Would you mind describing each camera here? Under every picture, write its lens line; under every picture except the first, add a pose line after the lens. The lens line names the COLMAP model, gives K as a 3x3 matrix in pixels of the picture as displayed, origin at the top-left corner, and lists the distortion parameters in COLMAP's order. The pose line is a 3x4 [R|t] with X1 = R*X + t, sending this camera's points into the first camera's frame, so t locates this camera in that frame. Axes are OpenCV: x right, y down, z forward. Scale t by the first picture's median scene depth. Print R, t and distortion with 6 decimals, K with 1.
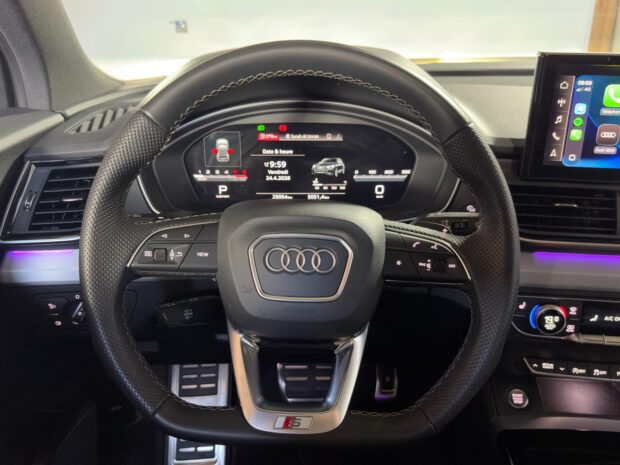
lens RADIAL K [[572.8, 0, 315.5], [0, 572.8, 235.9], [0, 0, 1]] dist [0.021889, 0.000000]
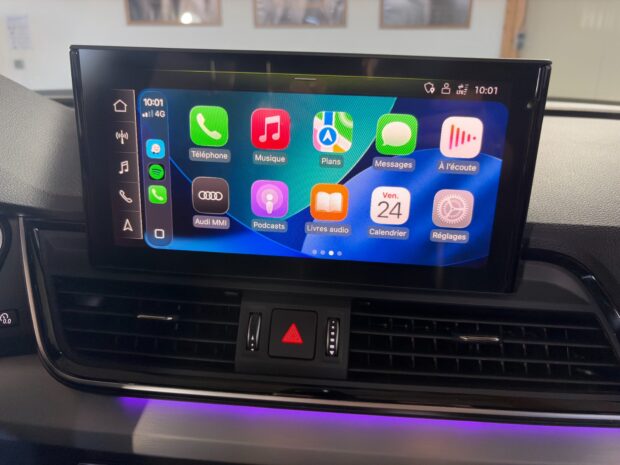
lens RADIAL K [[474.2, 0, 309.3], [0, 474.2, 233.7], [0, 0, 1]] dist [0.026720, -0.018498]
pose [[0.999517, 0.005958, 0.030511, 0.550991], [-0.004285, 0.998499, -0.054604, -0.105906], [-0.030791, 0.054447, 0.998042, 0.501444]]
